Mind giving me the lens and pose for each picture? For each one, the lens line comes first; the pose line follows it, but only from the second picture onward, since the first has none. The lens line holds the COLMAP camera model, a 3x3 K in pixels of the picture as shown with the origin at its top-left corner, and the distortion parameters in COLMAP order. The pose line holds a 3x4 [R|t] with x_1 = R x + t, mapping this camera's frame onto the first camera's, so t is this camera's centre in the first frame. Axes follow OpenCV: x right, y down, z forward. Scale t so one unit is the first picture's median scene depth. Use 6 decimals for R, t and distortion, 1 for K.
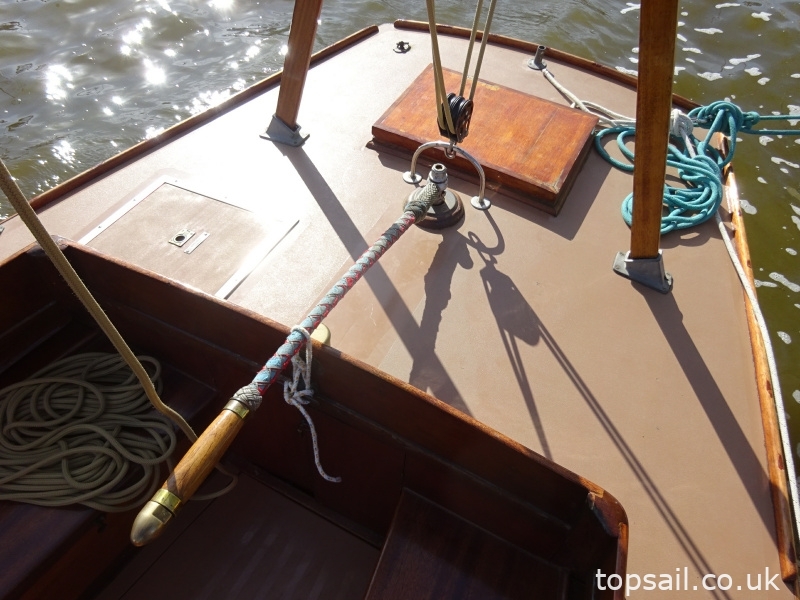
lens RADIAL K [[572.9, 0, 387.4], [0, 572.9, 309.9], [0, 0, 1]] dist [0.020157, 0.013415]
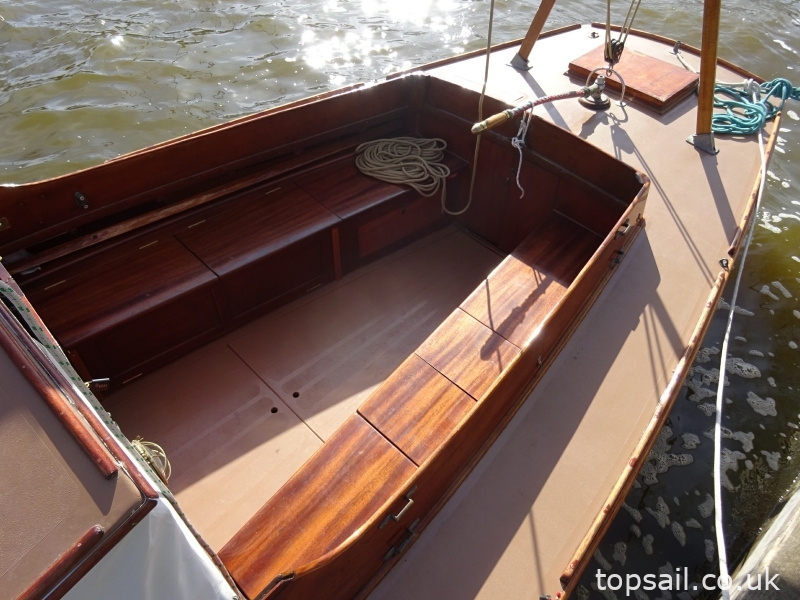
lens RADIAL K [[590.1, 0, 401.8], [0, 590.1, 269.6], [0, 0, 1]] dist [0.026431, -0.005811]
pose [[0.952218, 0.203937, -0.227356, 0.034160], [-0.233875, 0.965636, -0.113354, 0.737986], [0.196426, 0.161111, 0.967192, -0.947572]]
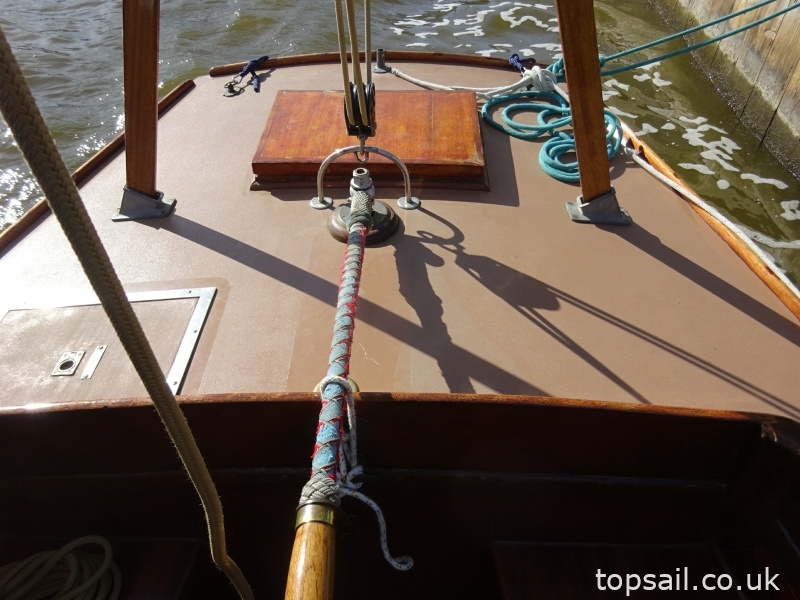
lens RADIAL K [[590.1, 0, 390.1], [0, 590.1, 313.7], [0, 0, 1]] dist [0.026431, -0.005811]
pose [[0.896602, -0.349330, 0.272163, -0.170306], [0.381055, 0.921723, -0.072272, 0.023871], [-0.225612, 0.168508, 0.959533, 0.174441]]
